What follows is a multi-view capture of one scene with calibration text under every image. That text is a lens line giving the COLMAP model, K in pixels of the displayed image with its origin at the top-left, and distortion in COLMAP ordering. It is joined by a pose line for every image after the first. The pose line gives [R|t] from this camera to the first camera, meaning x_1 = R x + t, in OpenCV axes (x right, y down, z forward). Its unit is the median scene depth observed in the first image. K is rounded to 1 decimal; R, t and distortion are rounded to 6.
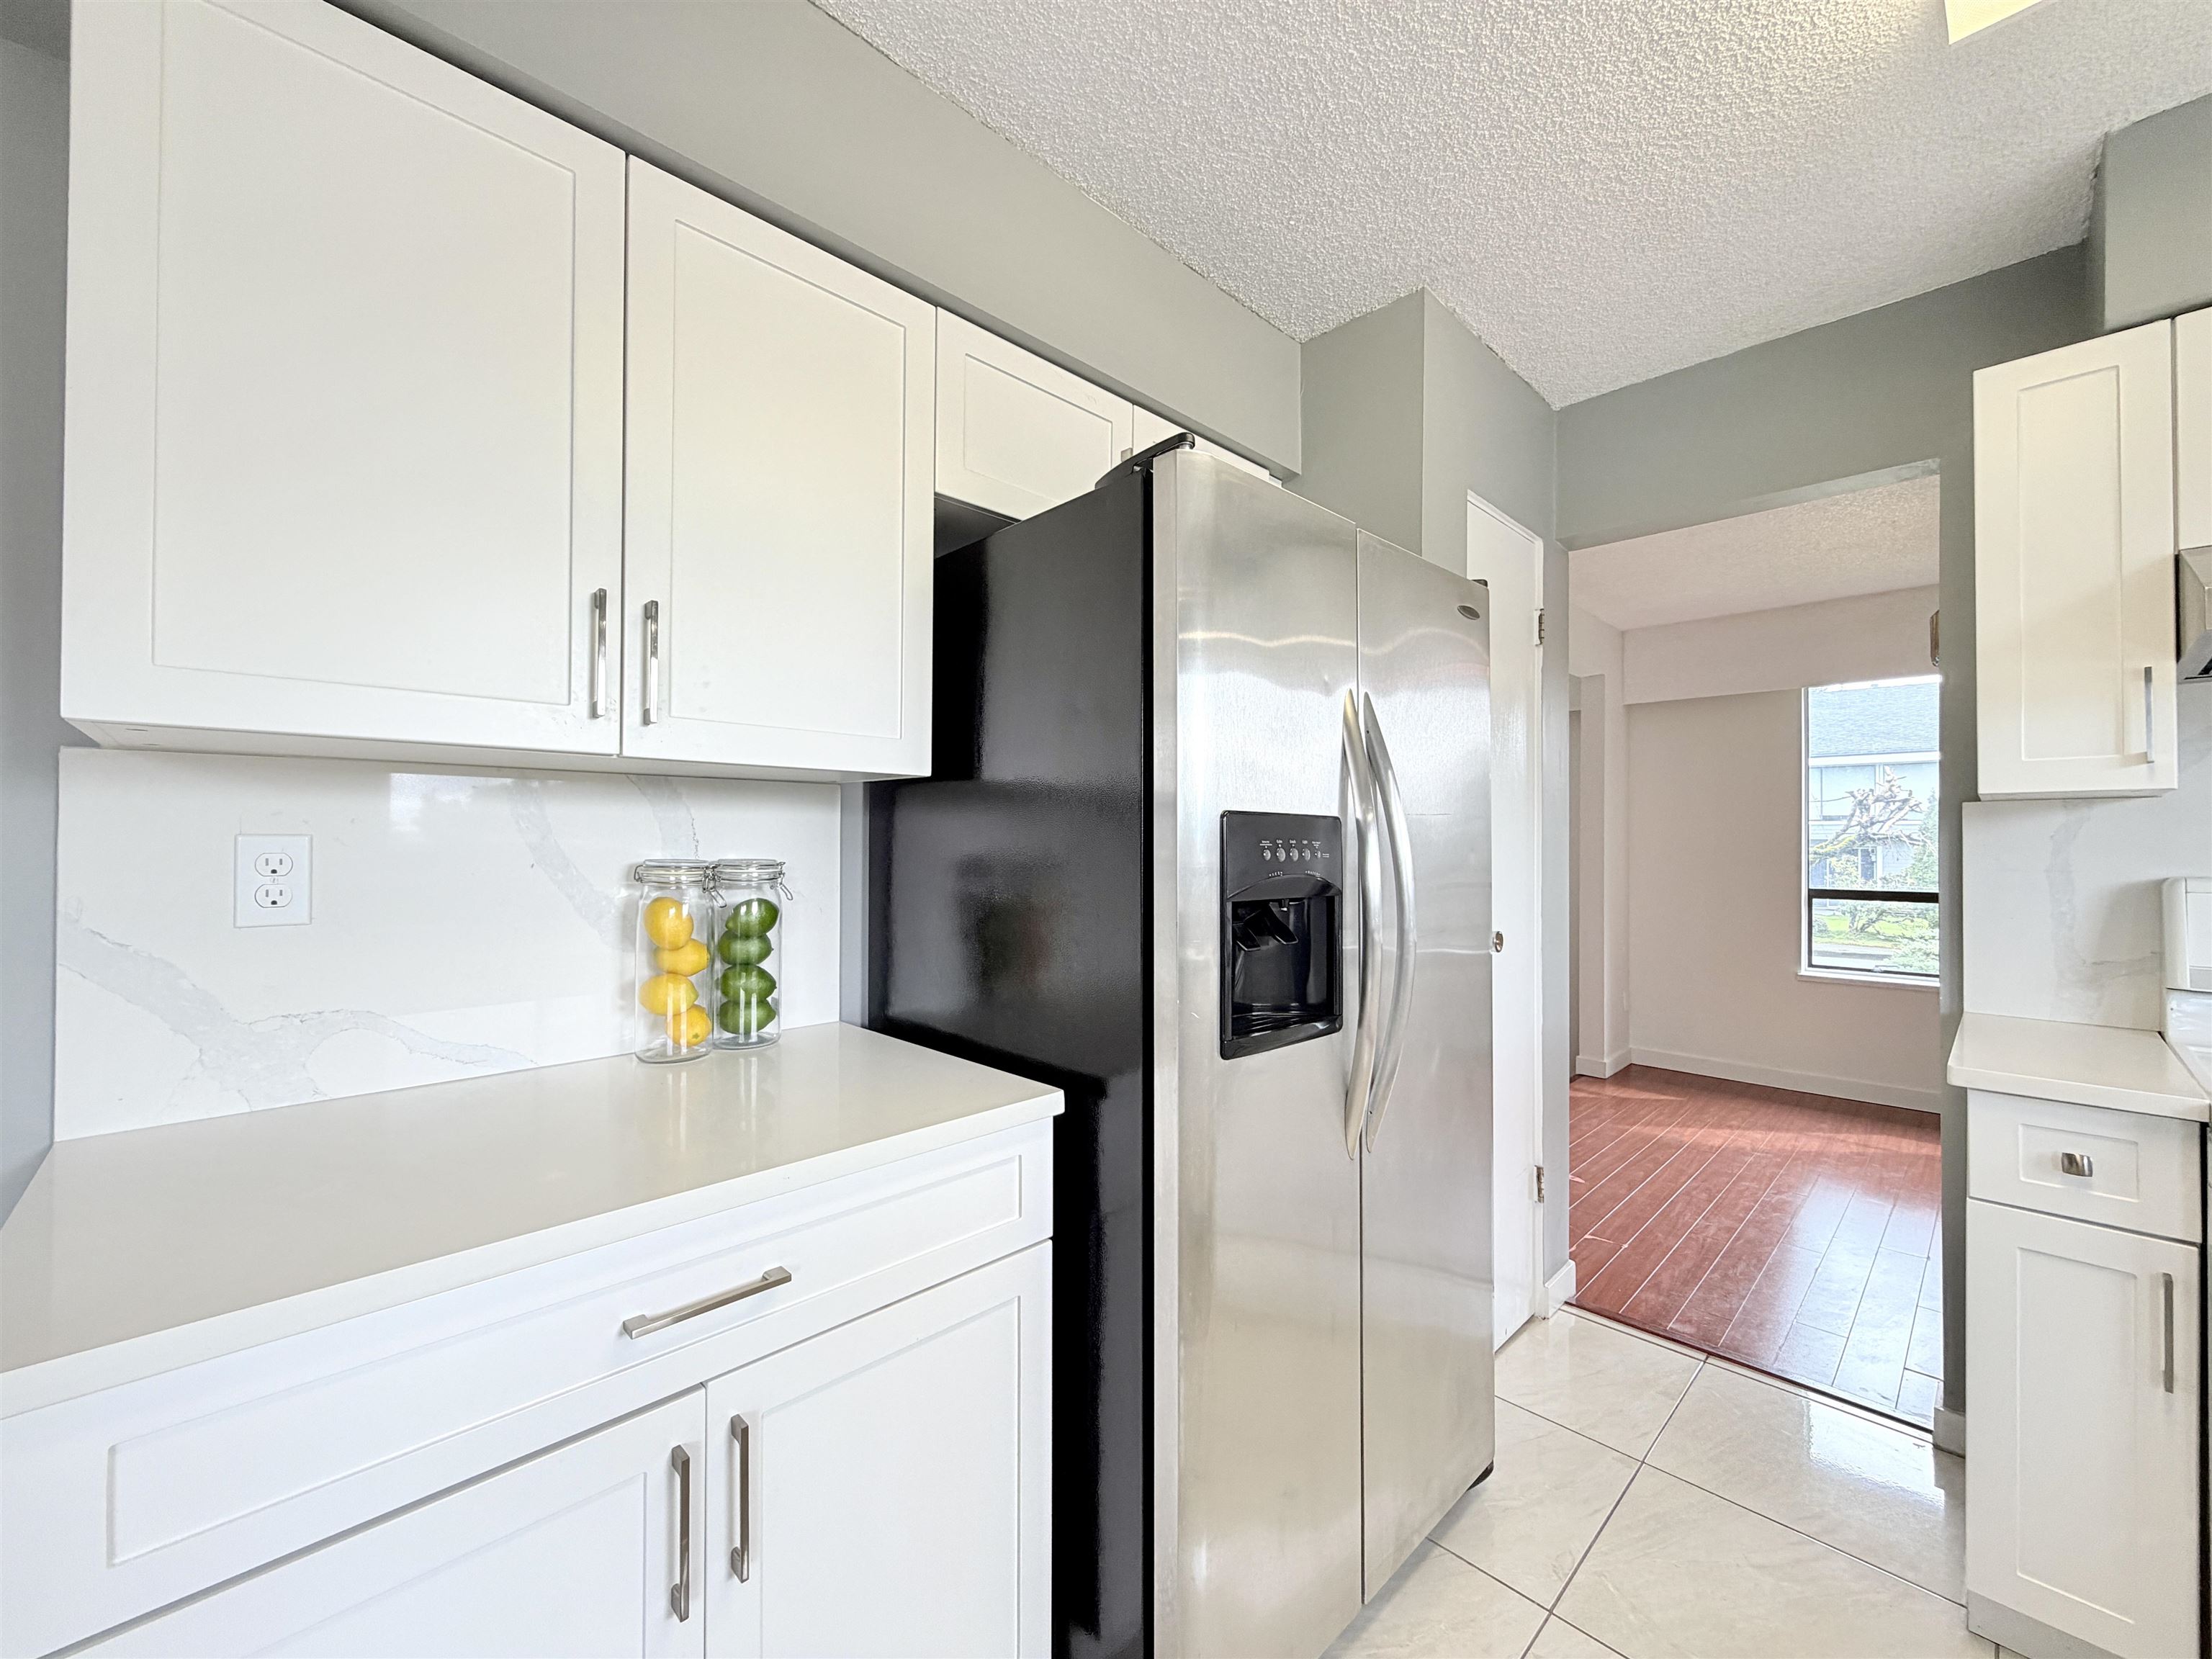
lens RADIAL K [[890.0, 0, 1102.2], [0, 890.0, 834.7], [0, 0, 1]] dist [-0.002121, 0.000800]
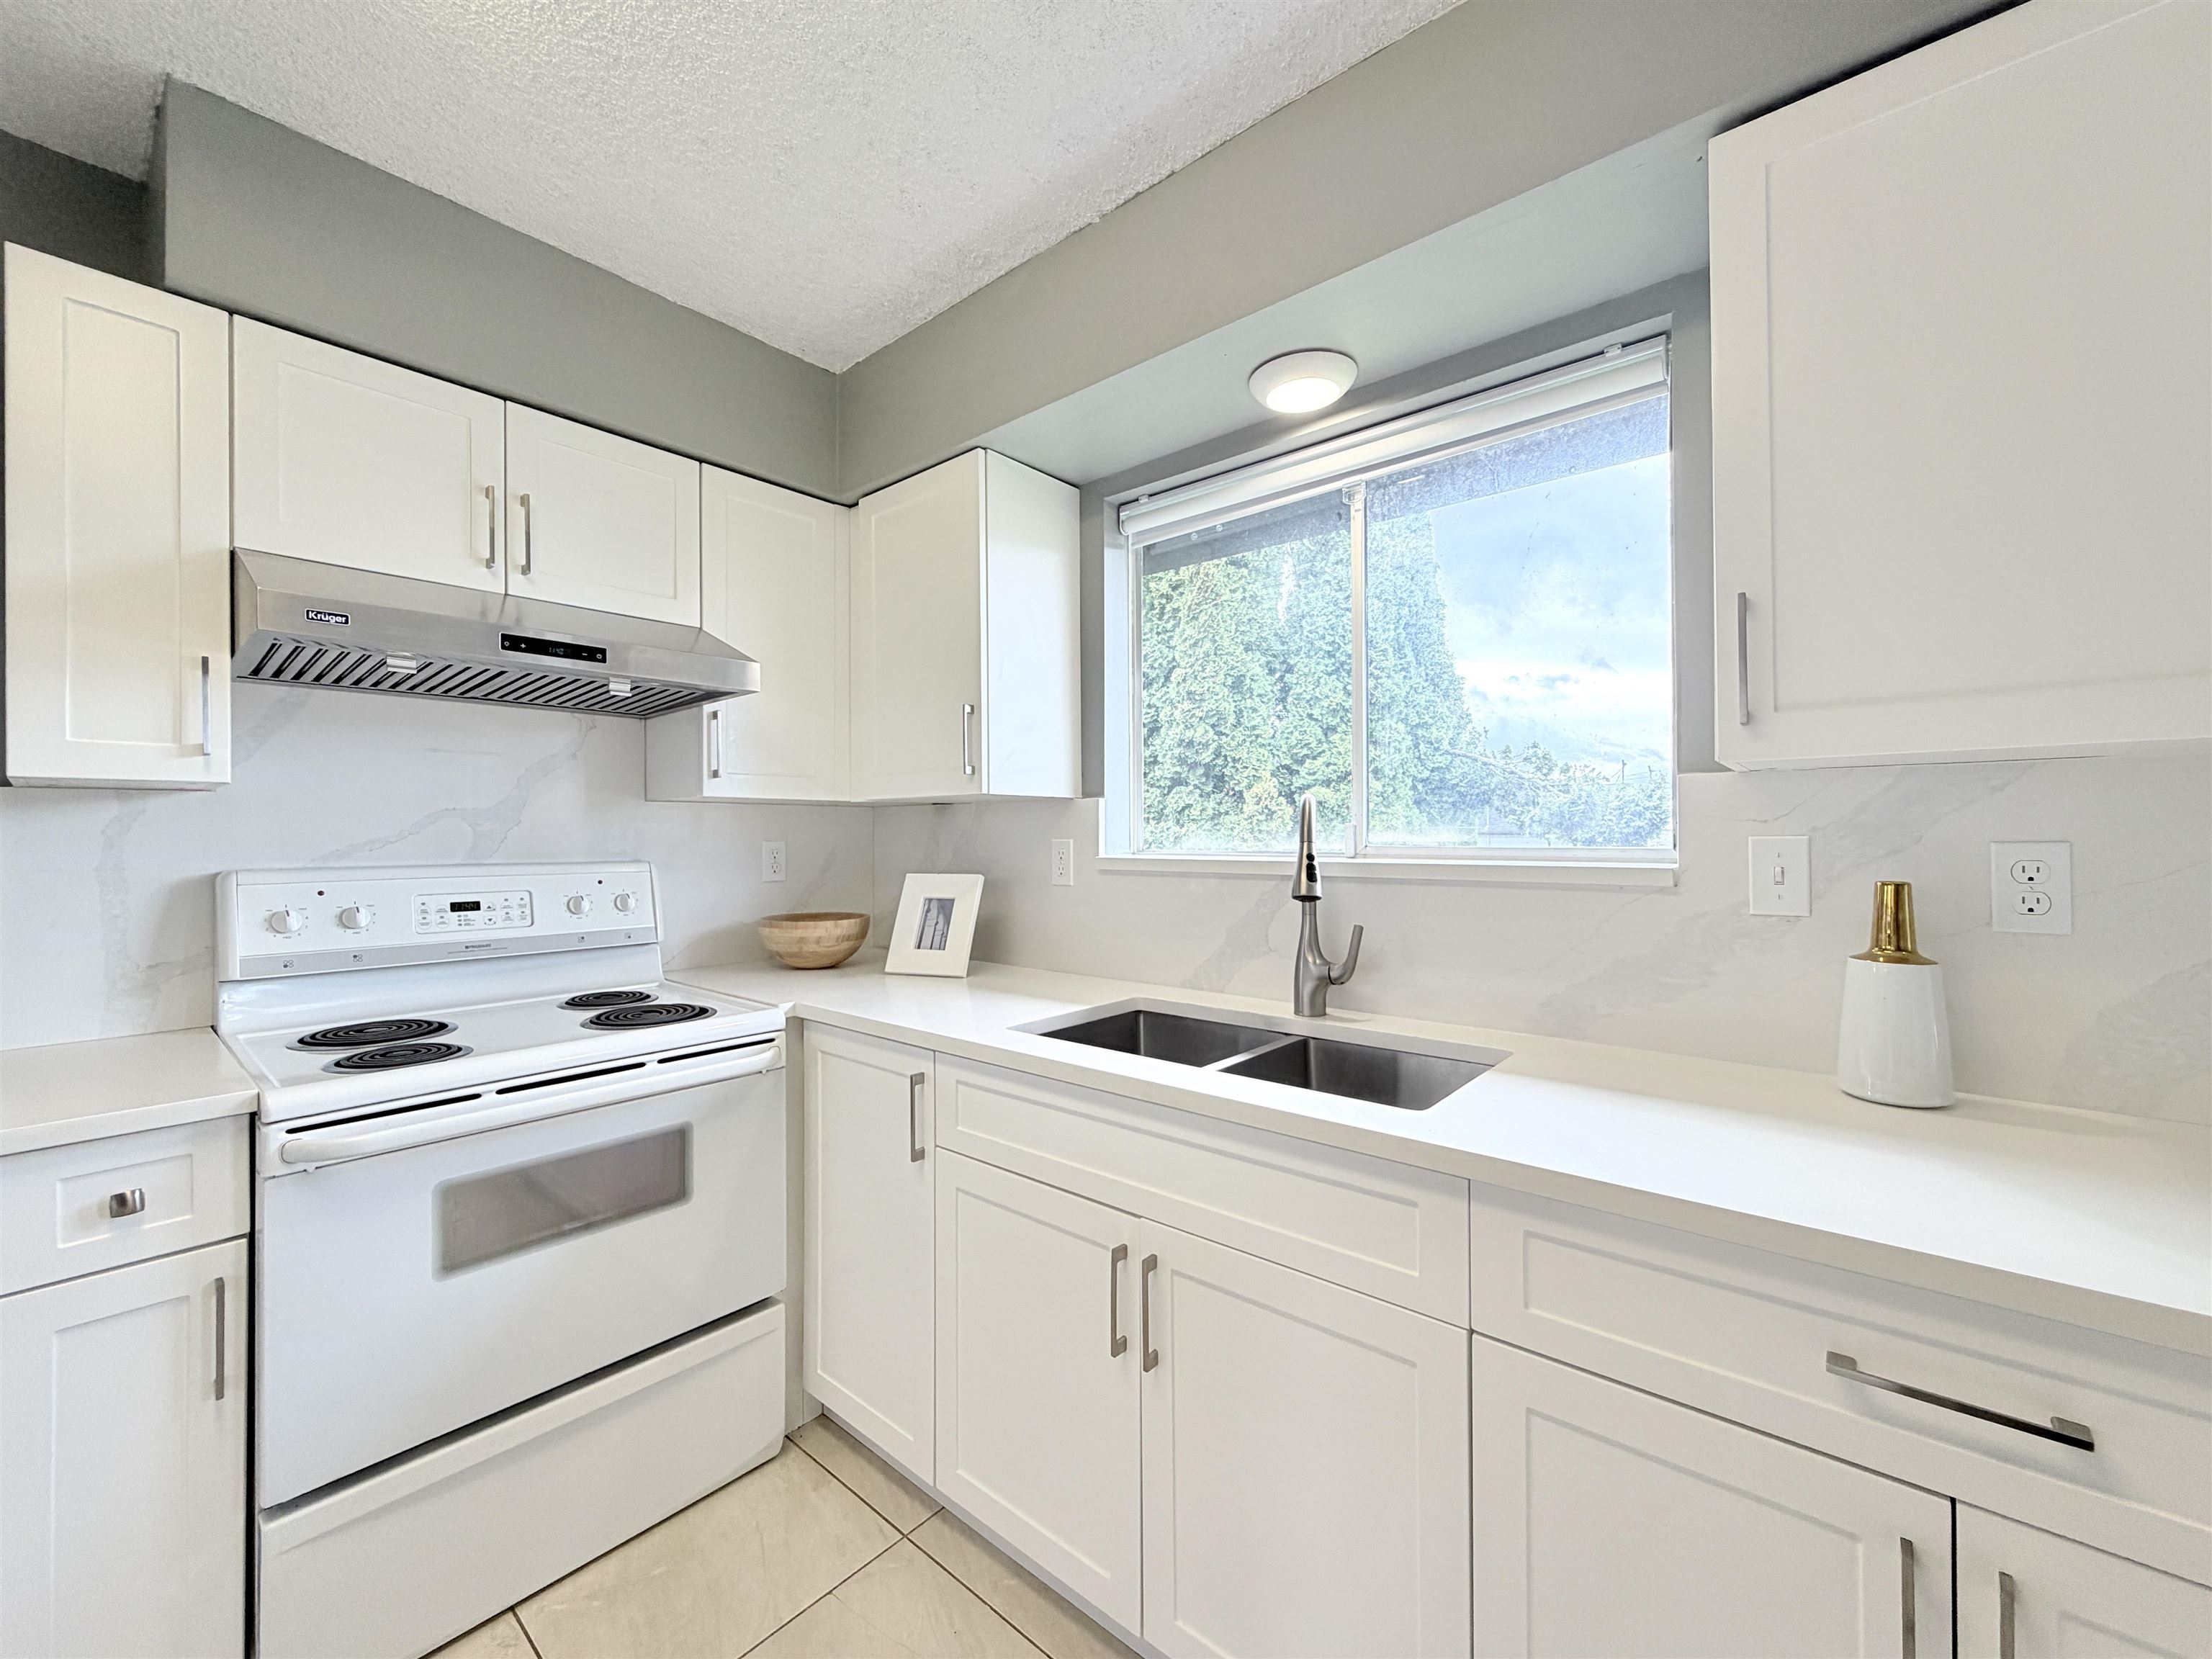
lens RADIAL K [[890.0, 0, 1103.2], [0, 890.0, 828.8], [0, 0, 1]] dist [-0.002121, 0.000800]
pose [[-0.087964, 0.001020, 0.996123, 0.118561], [-0.005877, 0.999982, -0.001543, -0.004152], [-0.996106, -0.005990, -0.087956, 0.102803]]
